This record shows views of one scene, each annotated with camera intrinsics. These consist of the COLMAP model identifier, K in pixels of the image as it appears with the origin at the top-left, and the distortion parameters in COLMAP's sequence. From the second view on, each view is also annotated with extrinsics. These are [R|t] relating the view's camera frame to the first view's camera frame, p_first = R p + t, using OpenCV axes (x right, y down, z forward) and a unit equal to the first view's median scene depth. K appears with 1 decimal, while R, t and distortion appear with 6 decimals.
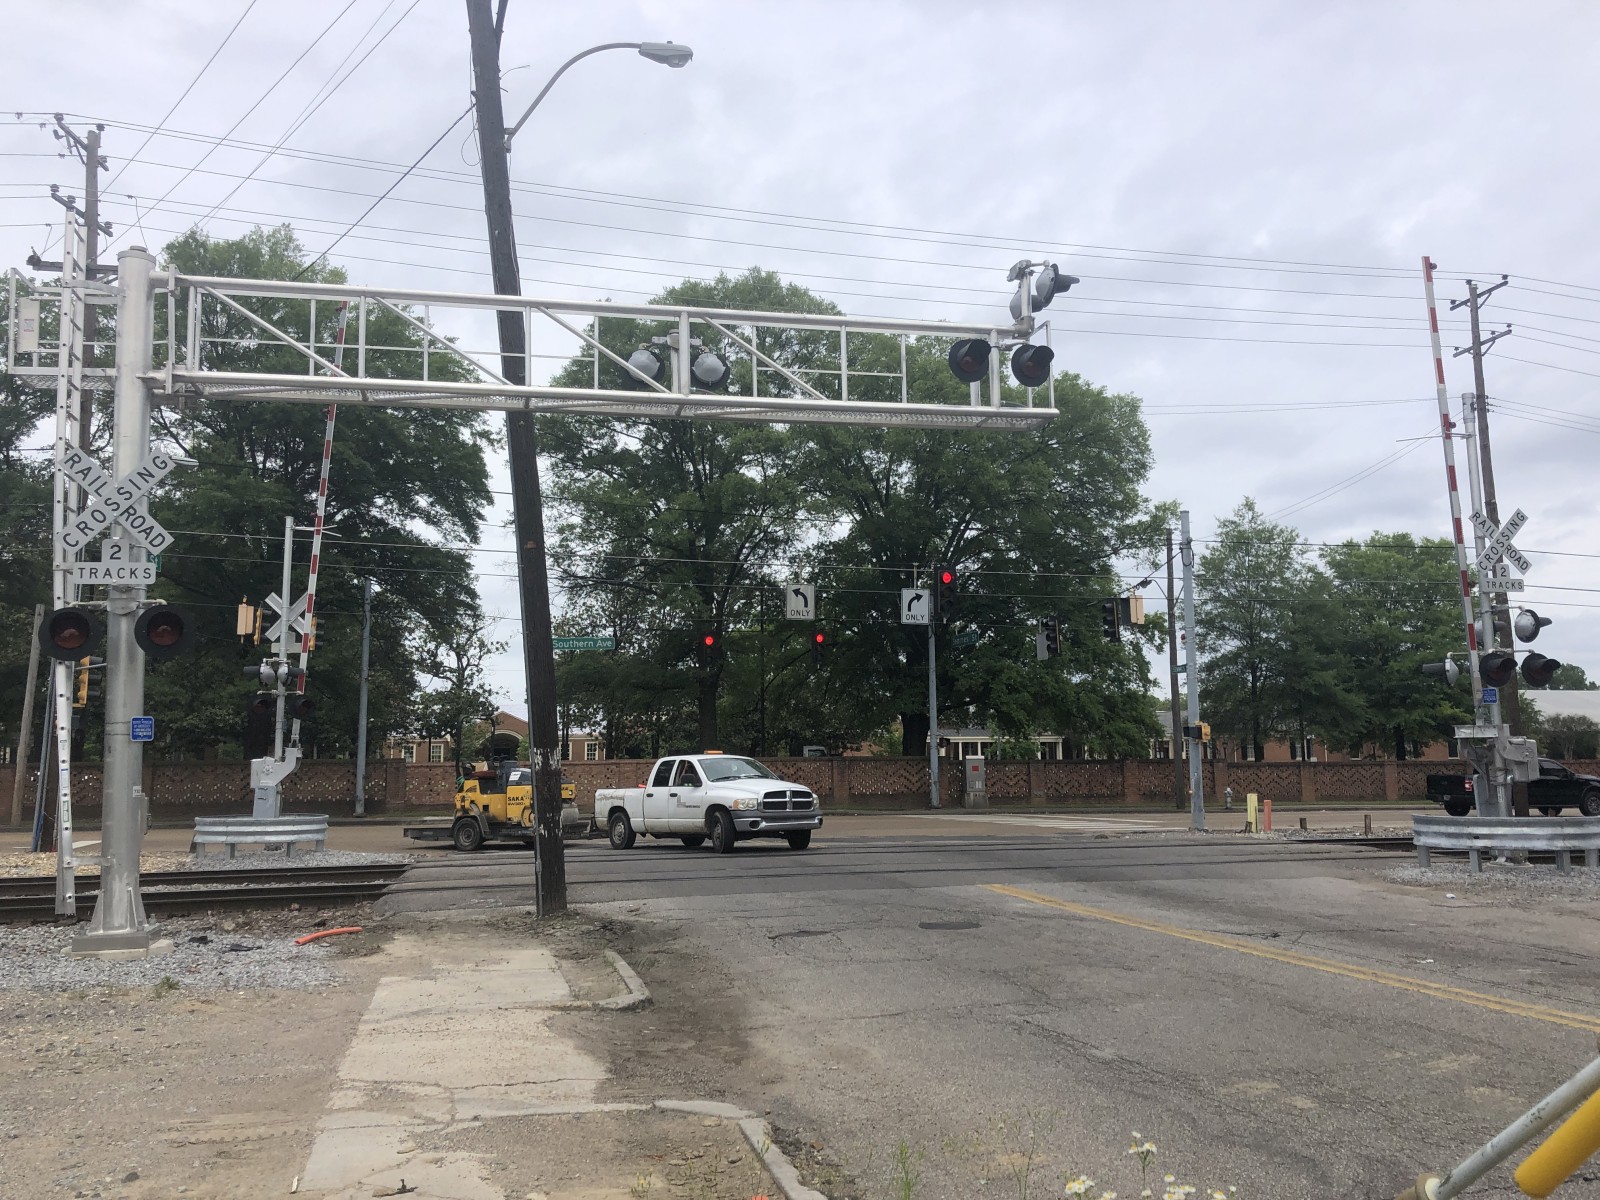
lens RADIAL K [[1303.5, 0, 795.8], [0, 1303.5, 564.3], [0, 0, 1]] dist [0.056437, -0.071614]
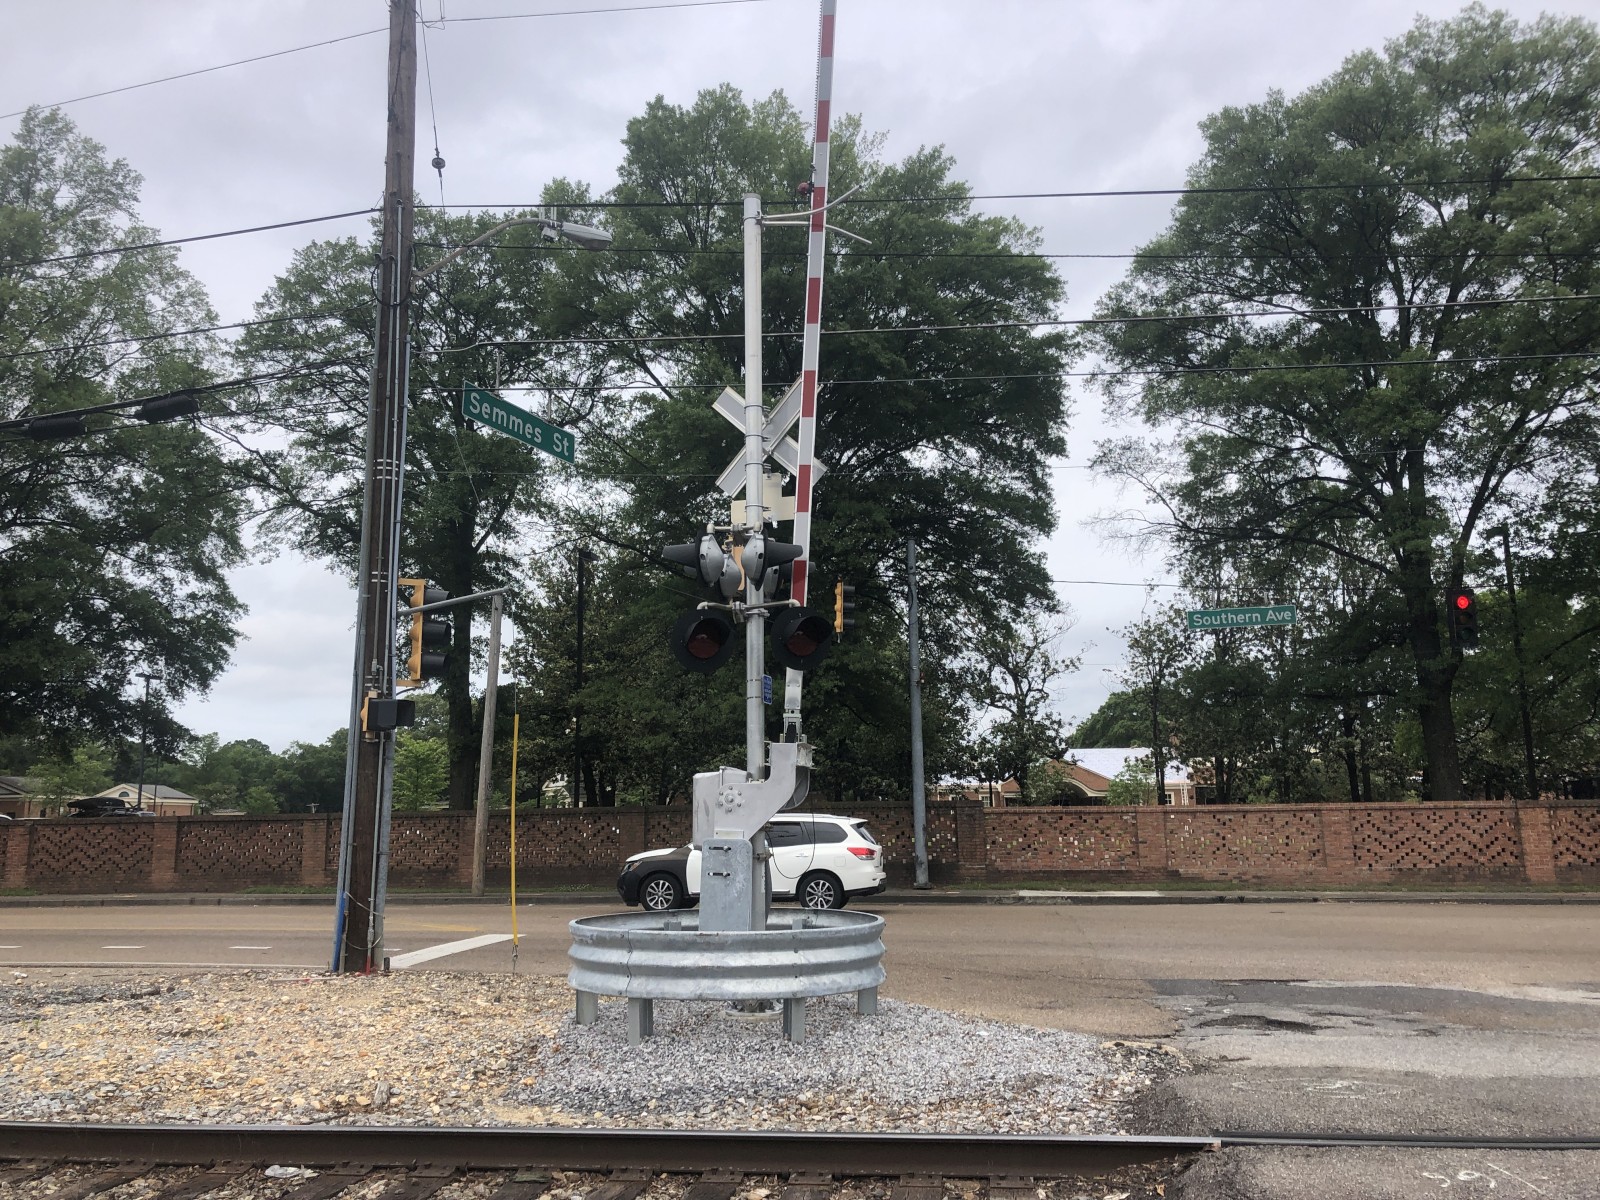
lens RADIAL K [[1303.5, 0, 796.6], [0, 1303.5, 595.6], [0, 0, 1]] dist [0.056437, -0.071614]
pose [[0.922762, -0.069236, -0.379100, -0.153595], [0.061808, 0.997583, -0.031743, 0.072482], [0.380381, 0.005860, 0.924811, 0.428632]]
